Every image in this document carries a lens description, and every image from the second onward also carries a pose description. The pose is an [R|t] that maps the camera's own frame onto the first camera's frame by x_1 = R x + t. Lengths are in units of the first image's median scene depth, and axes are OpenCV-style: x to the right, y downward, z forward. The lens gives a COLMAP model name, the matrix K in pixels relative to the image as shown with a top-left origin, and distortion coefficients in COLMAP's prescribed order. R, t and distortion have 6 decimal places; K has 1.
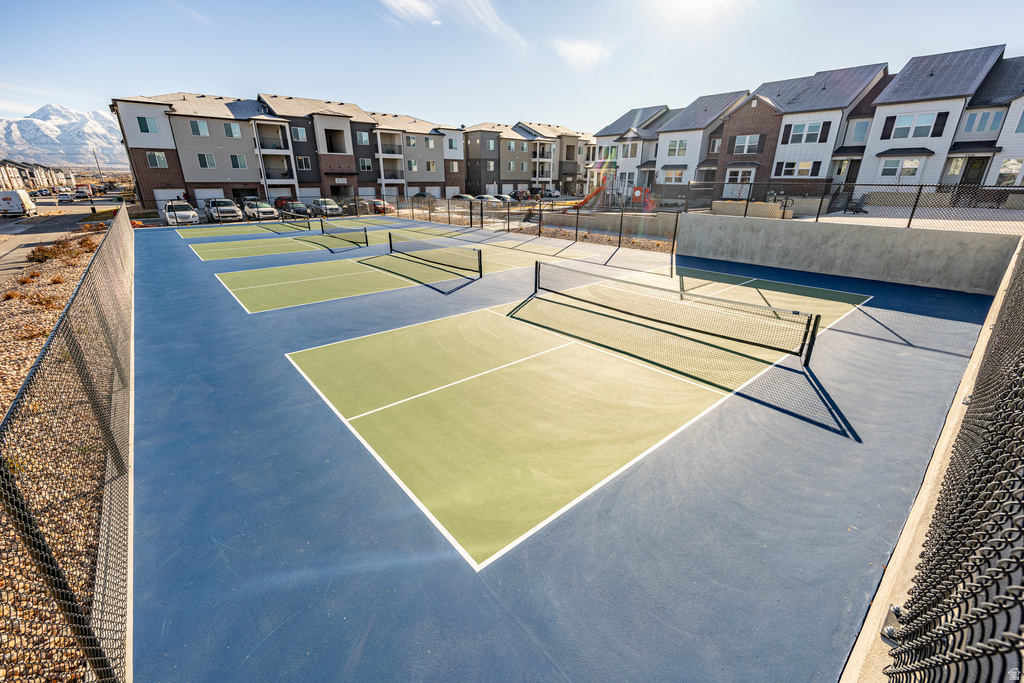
lens RADIAL K [[424.7, 0, 513.4], [0, 424.7, 337.2], [0, 0, 1]] dist [0.003753, -0.000331]
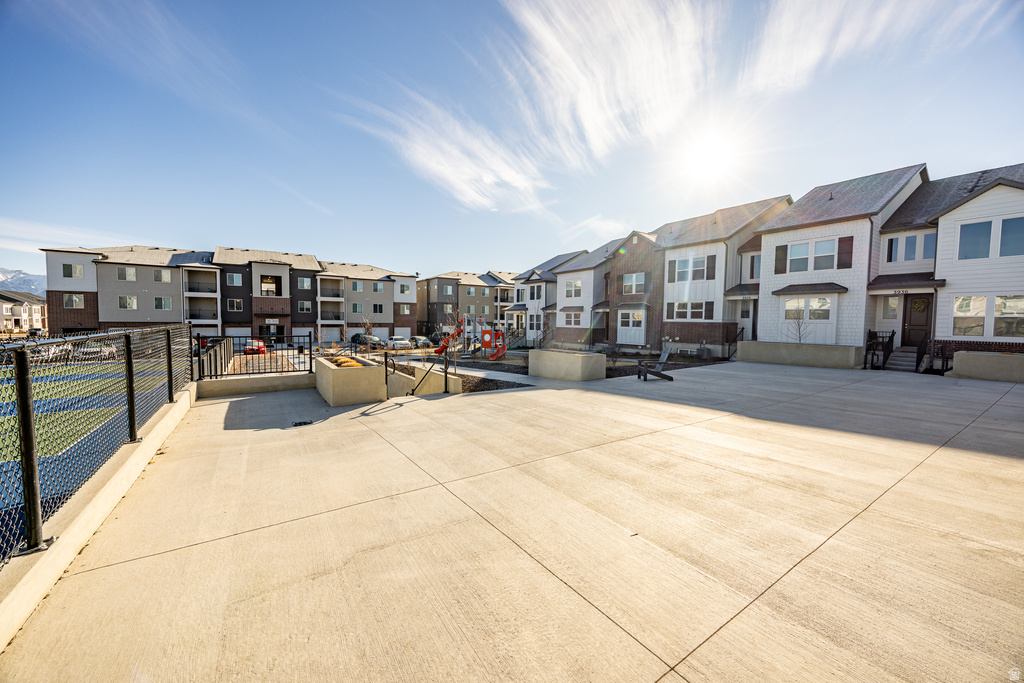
lens RADIAL K [[390.8, 0, 509.4], [0, 390.8, 345.4], [0, 0, 1]] dist [0.001748, 0.000125]
pose [[0.993977, 0.013376, -0.108769, 0.305922], [-0.044454, 0.956410, -0.288623, -0.080396], [0.100167, 0.291720, 0.951245, 0.216622]]
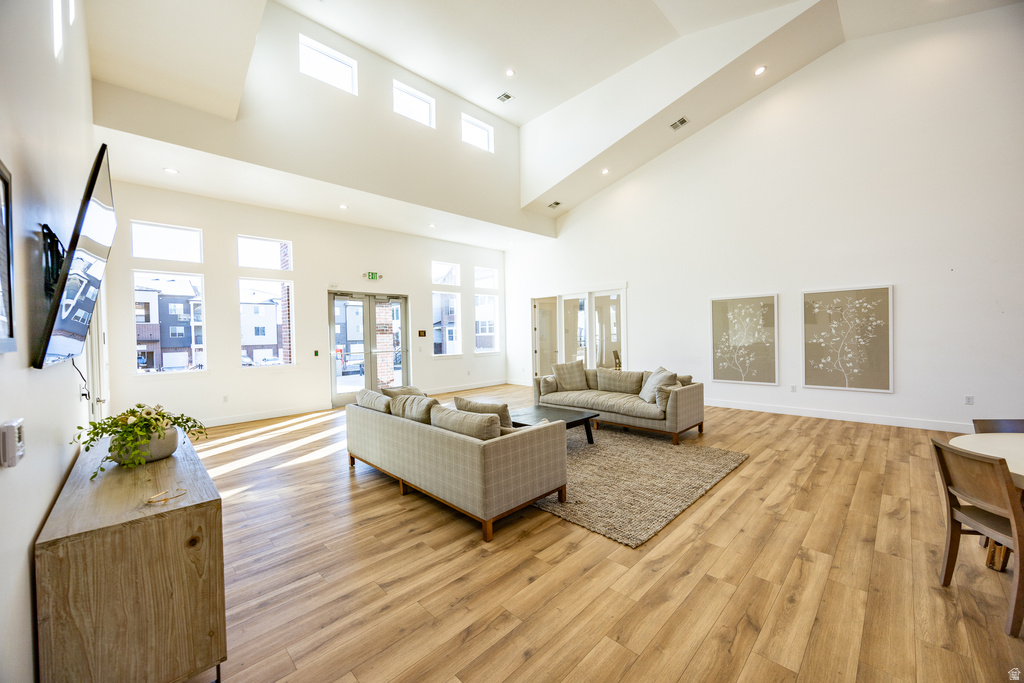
lens RADIAL K [[390.8, 0, 508.3], [0, 390.8, 344.6], [0, 0, 1]] dist [0.001748, 0.000125]
pose [[0.996765, -0.029894, 0.074608, 0.477277], [0.052788, 0.943475, -0.327214, -0.025035], [-0.060609, 0.330094, 0.942000, 0.072195]]
